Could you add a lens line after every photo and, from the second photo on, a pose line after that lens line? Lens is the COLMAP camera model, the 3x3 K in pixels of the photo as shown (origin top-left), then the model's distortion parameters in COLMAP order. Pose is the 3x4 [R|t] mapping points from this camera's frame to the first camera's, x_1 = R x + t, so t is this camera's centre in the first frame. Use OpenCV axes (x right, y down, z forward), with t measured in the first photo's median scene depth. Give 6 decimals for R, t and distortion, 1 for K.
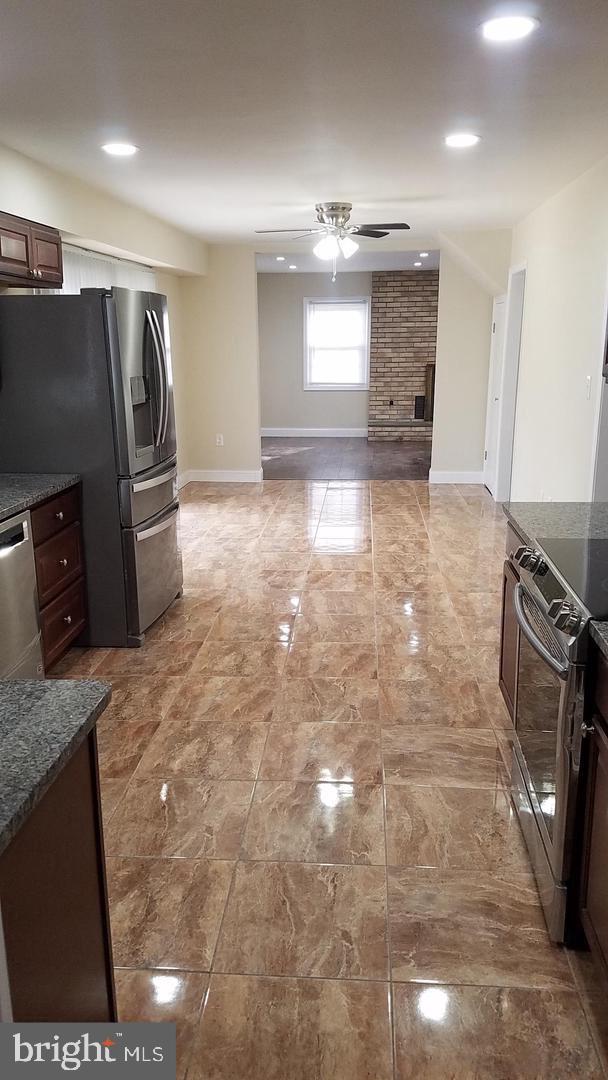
lens RADIAL K [[821.8, 0, 302.9], [0, 821.8, 540.4], [0, 0, 1]] dist [0.105131, -0.010334]
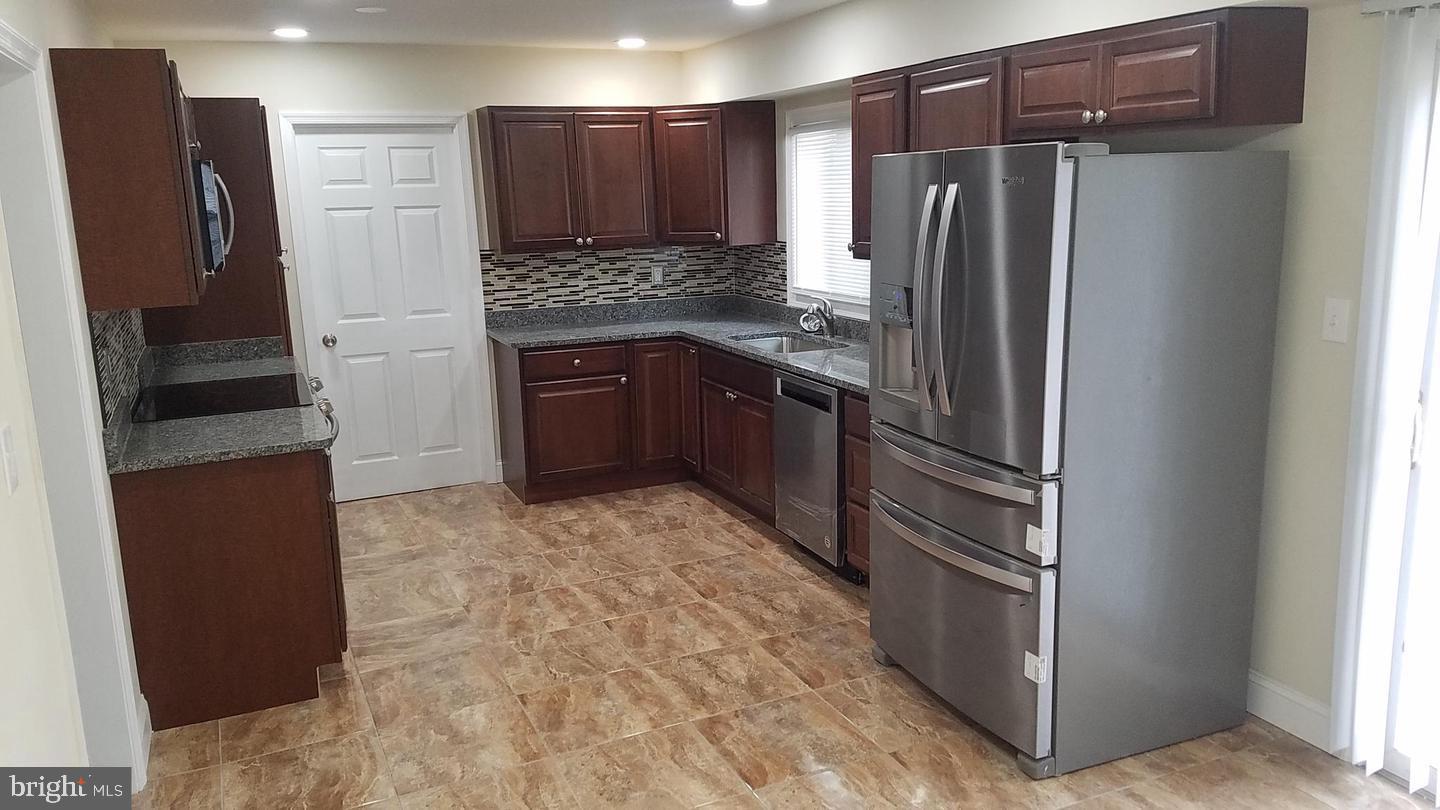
lens RADIAL K [[1095.7, 0, 720.1], [0, 1095.7, 402.8], [0, 0, 1]] dist [0.105131, -0.010334]
pose [[-0.878276, 0.131779, -0.459636, 0.213642], [-0.079341, 0.907782, 0.411870, -0.296432], [0.471525, 0.398204, -0.786828, 1.075644]]
